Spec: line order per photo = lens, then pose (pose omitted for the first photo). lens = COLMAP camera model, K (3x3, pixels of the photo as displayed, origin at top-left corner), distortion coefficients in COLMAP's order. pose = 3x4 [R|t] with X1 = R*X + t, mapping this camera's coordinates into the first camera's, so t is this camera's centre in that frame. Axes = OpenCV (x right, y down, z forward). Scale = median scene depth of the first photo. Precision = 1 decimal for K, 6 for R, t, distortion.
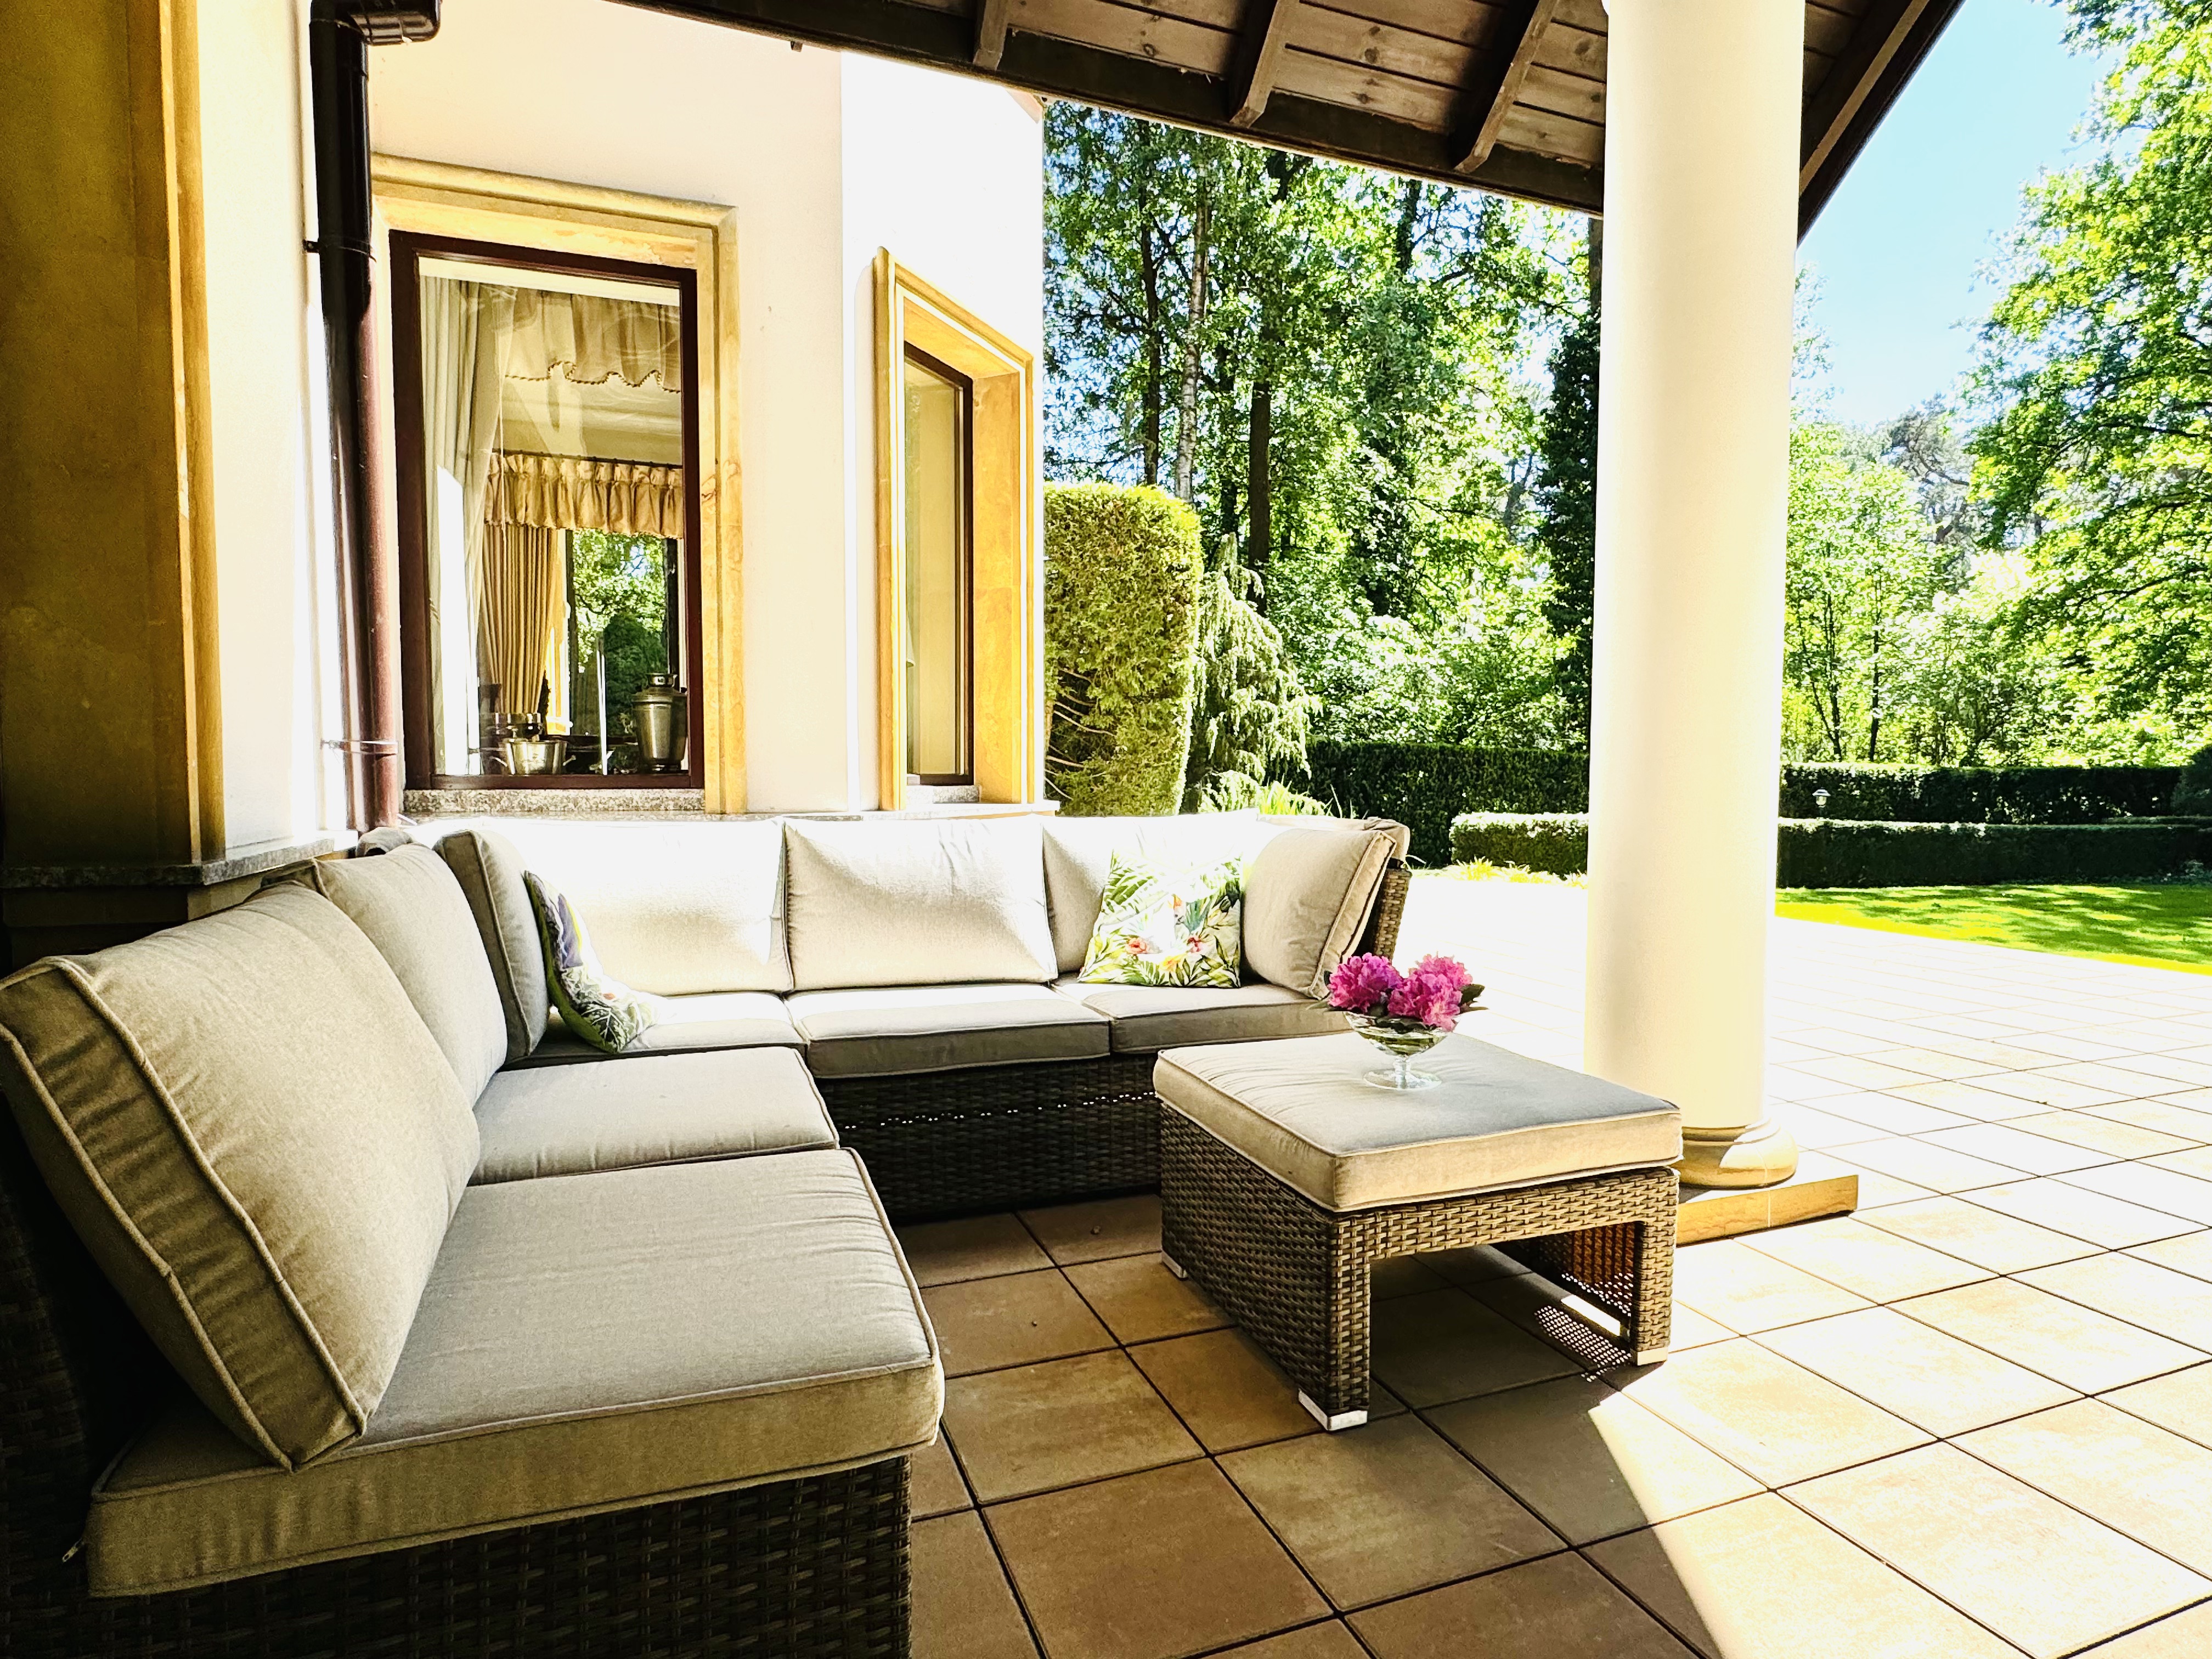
lens RADIAL K [[1194.9, 0, 1104.6], [0, 1194.9, 825.9], [0, 0, 1]] dist [0.001120, -0.001332]
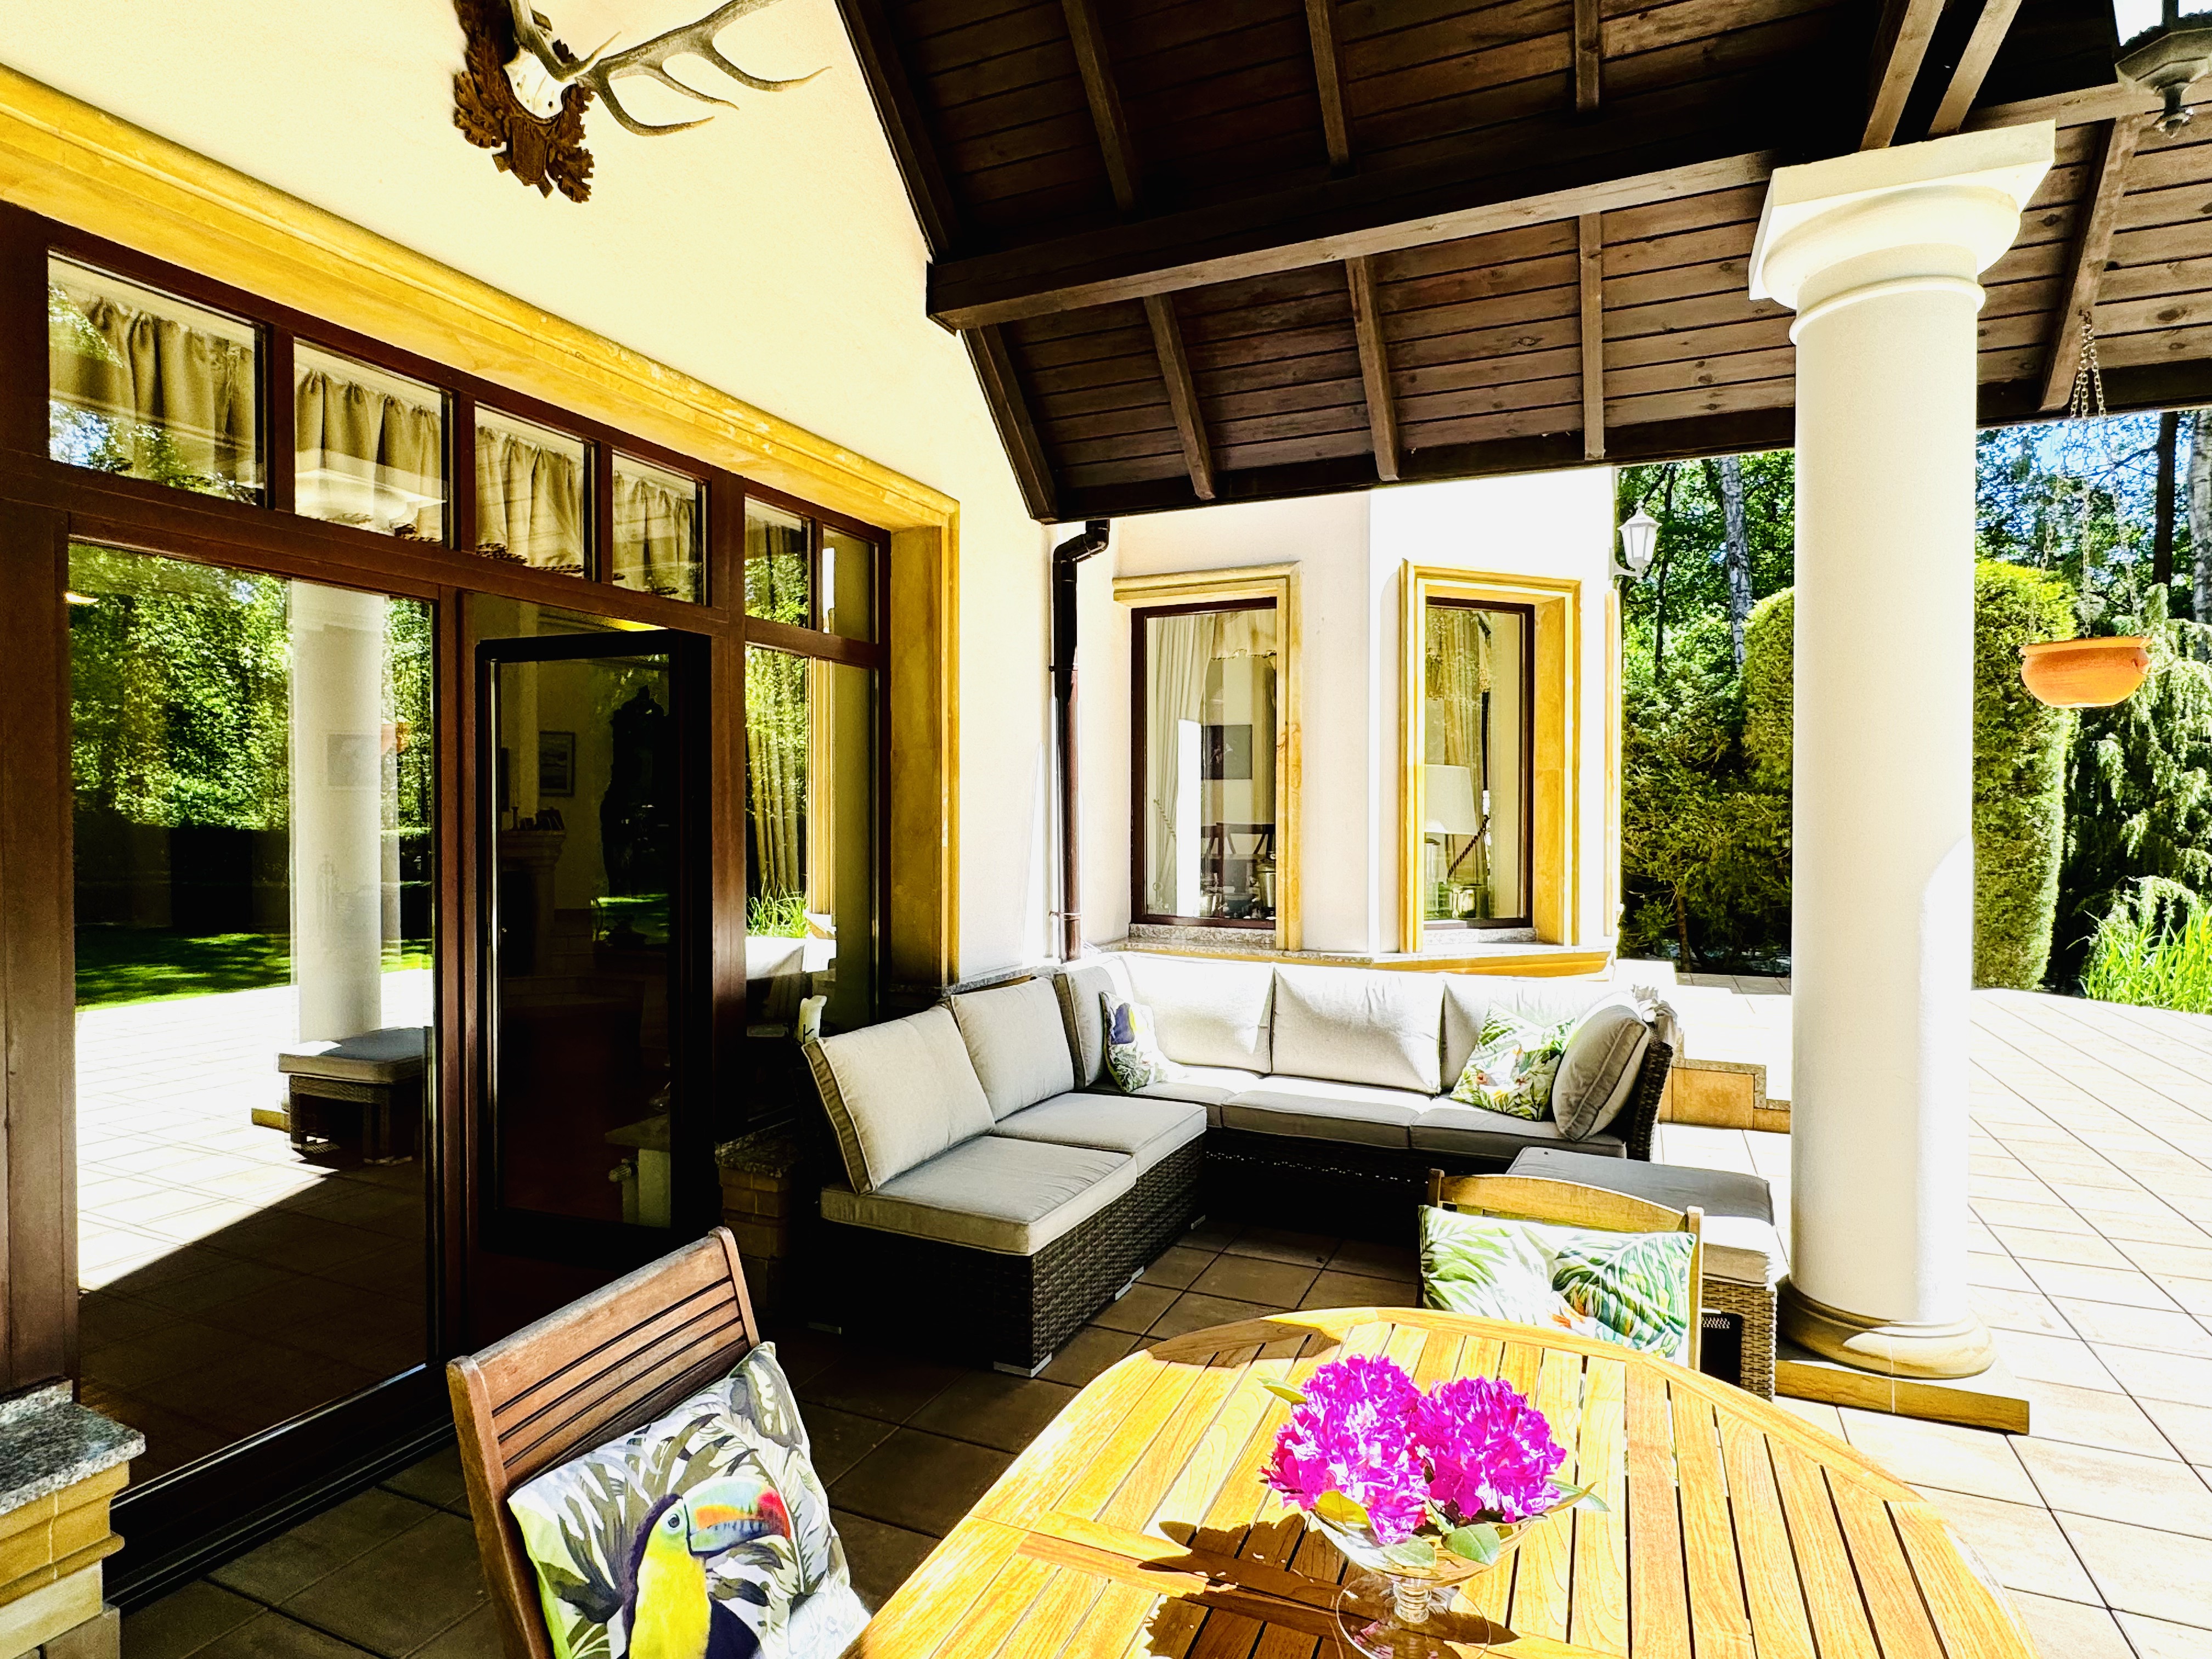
lens RADIAL K [[1194.9, 0, 1109.8], [0, 1194.9, 827.2], [0, 0, 1]] dist [0.001120, -0.001332]
pose [[0.714652, 0.007816, -0.699437, 0.678801], [-0.035499, 0.999054, -0.025106, -0.139172], [0.698579, 0.042772, 0.714253, -0.301209]]
